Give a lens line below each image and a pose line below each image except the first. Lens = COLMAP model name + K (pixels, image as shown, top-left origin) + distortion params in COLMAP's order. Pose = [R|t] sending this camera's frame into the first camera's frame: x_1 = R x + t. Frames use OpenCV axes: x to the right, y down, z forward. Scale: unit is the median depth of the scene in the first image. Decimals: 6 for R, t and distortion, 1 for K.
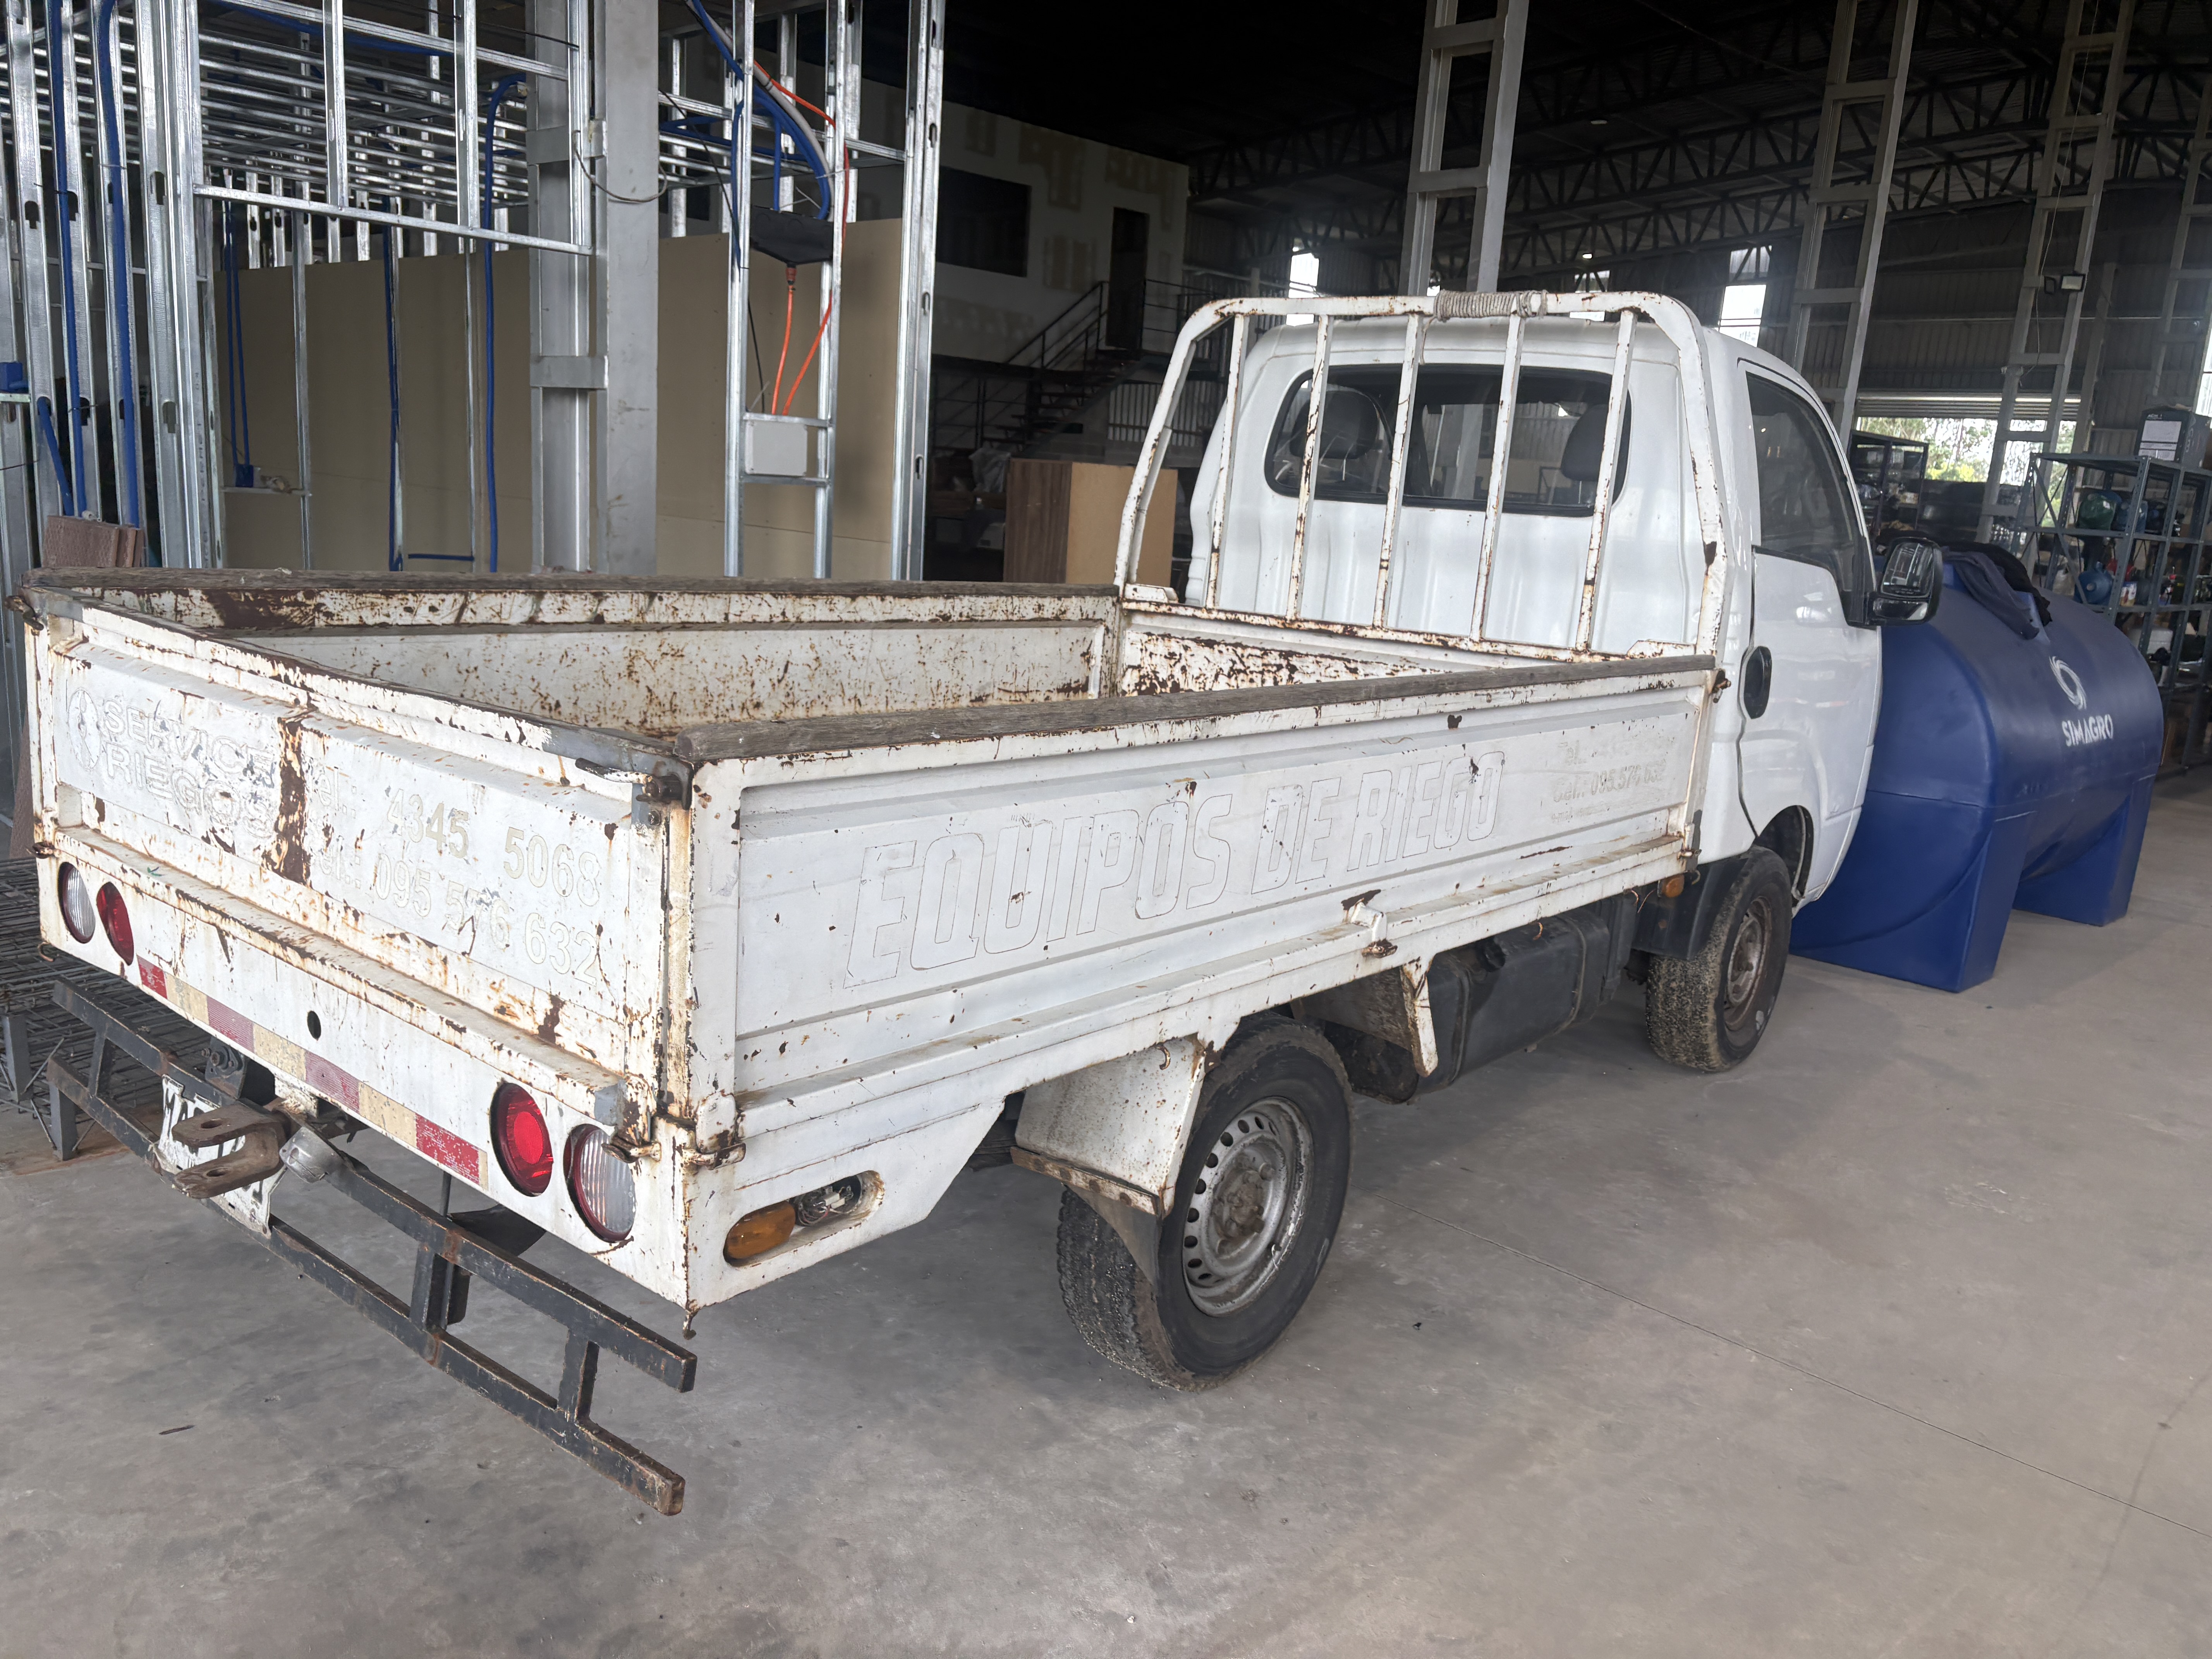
lens RADIAL K [[1688.2, 0, 1106.5], [0, 1688.2, 839.6], [0, 0, 1]] dist [0.049175, -0.050577]
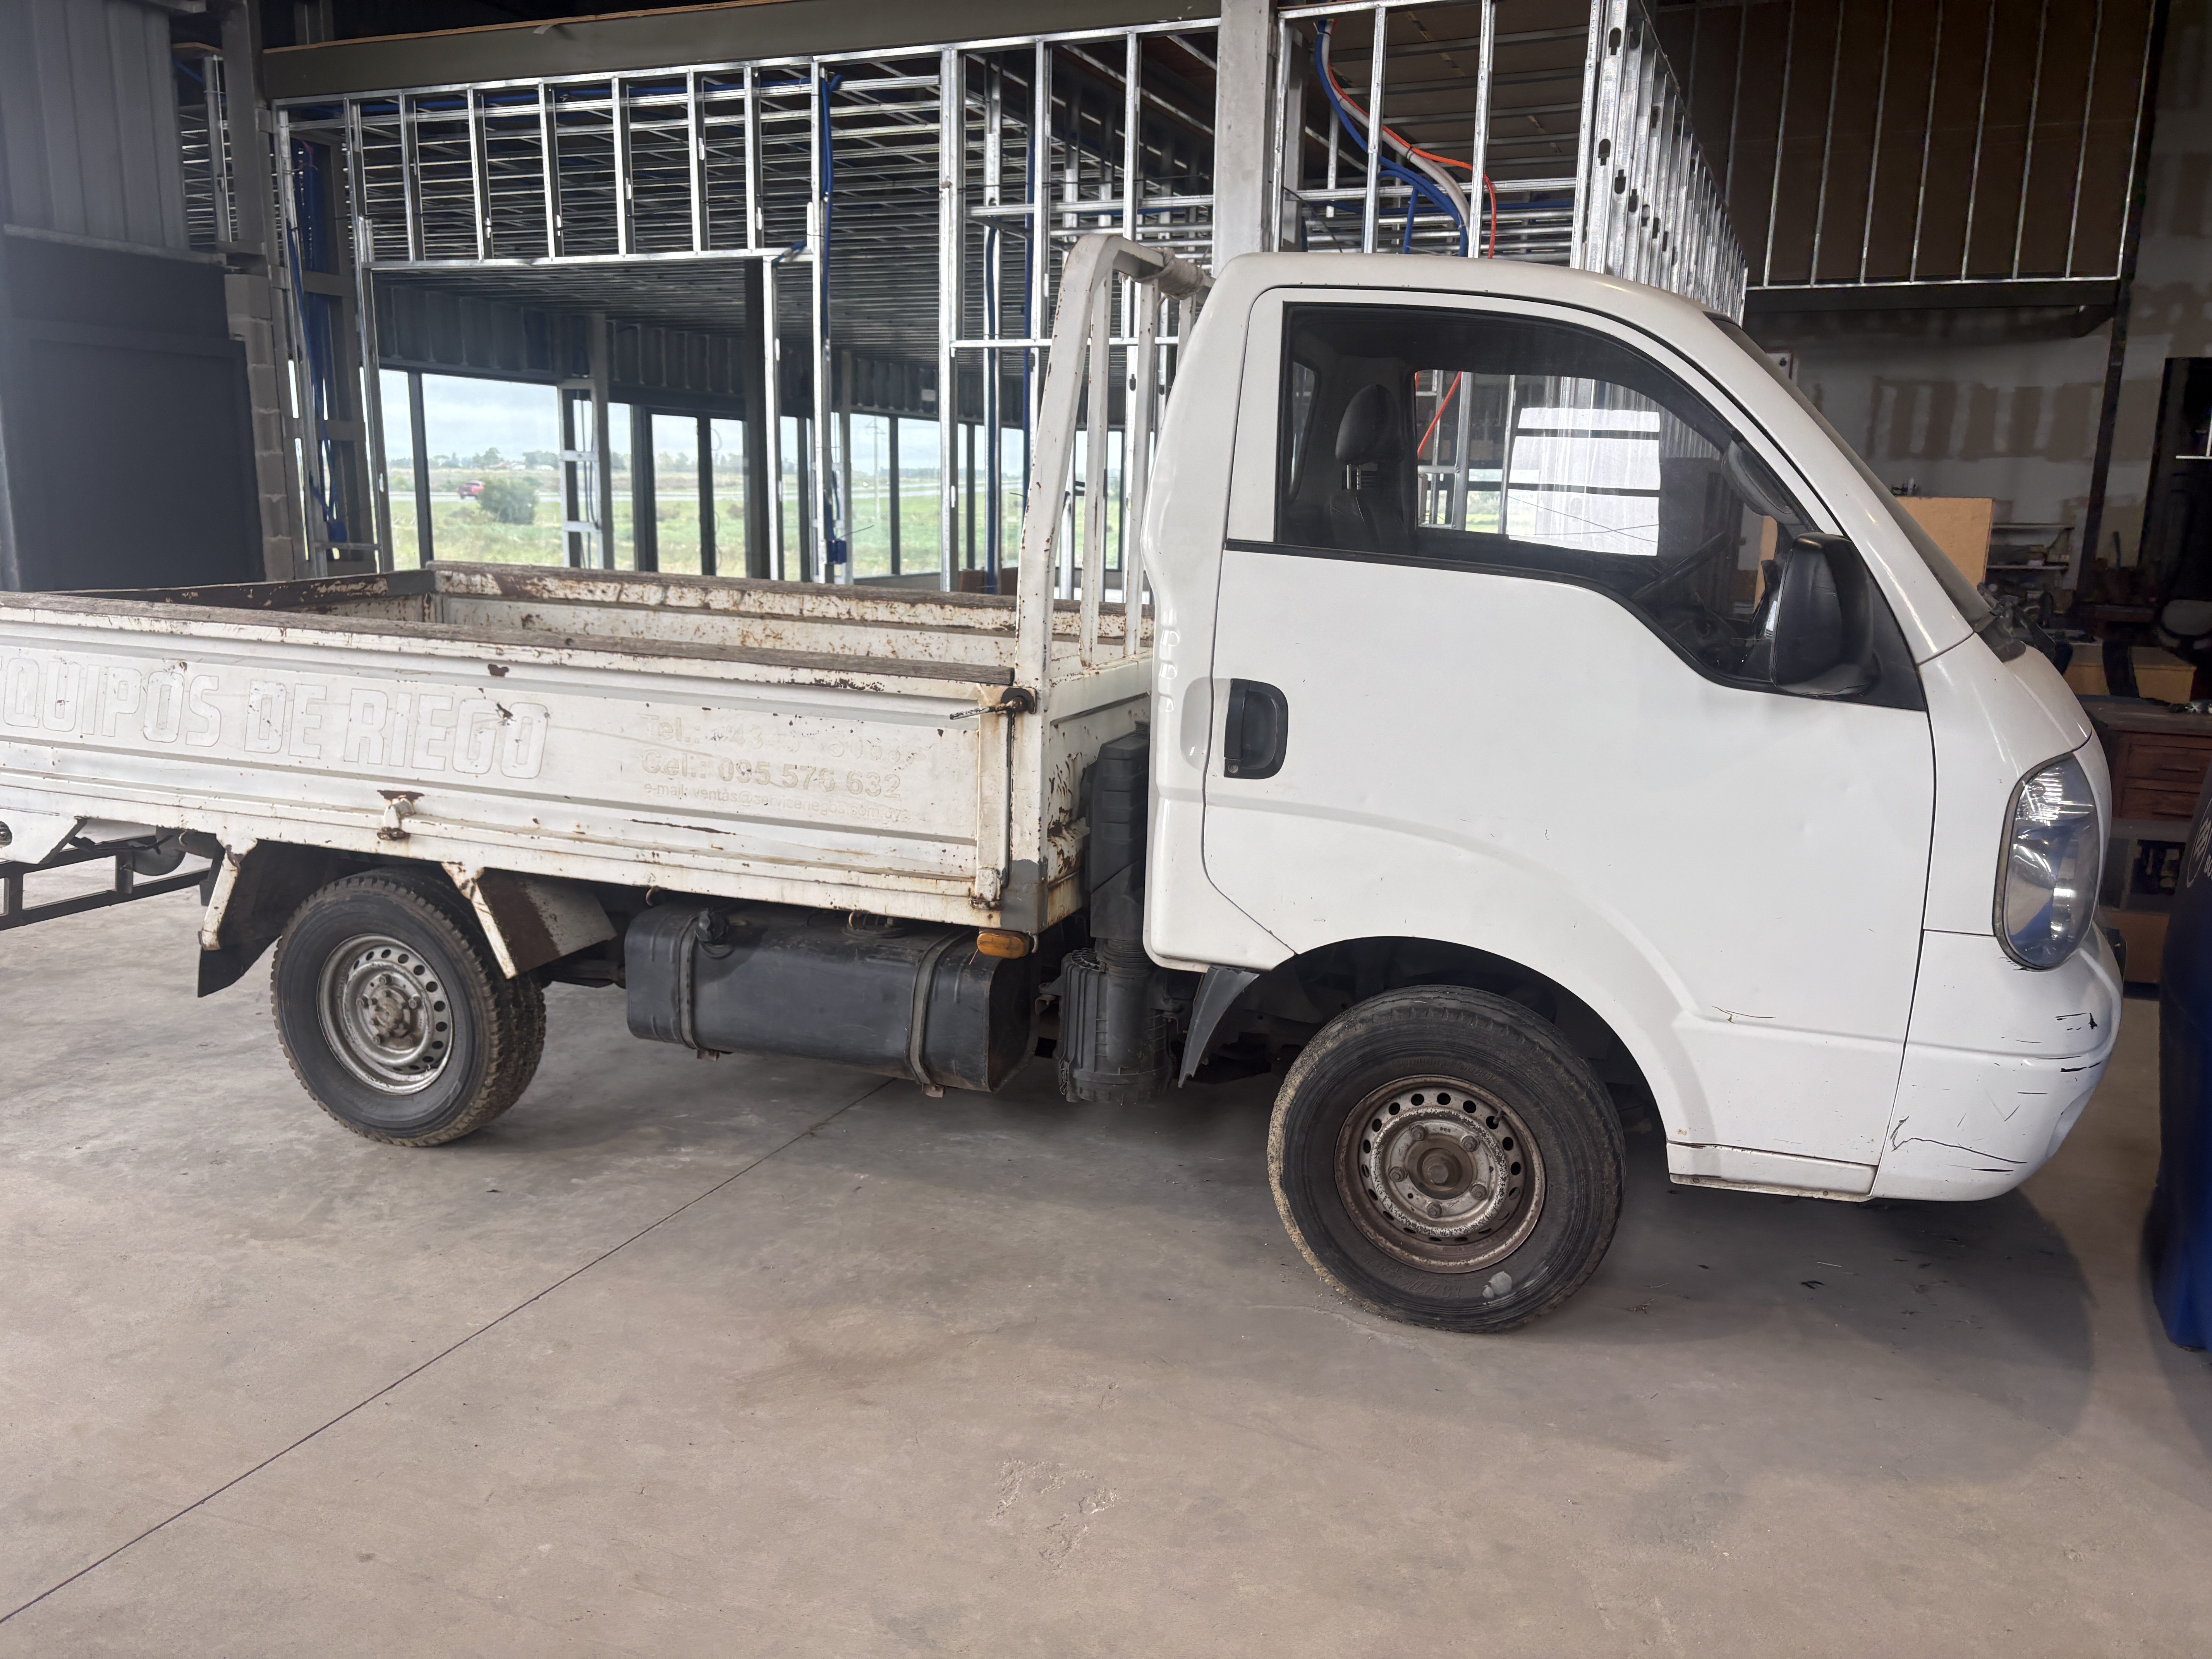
lens RADIAL K [[1688.2, 0, 1106.5], [0, 1688.2, 839.6], [0, 0, 1]] dist [0.049175, -0.050577]
pose [[0.351164, 0.132828, -0.926844, 1.298335], [-0.197926, 0.978048, 0.065176, -0.102739], [0.915155, 0.160559, 0.369746, 0.861759]]
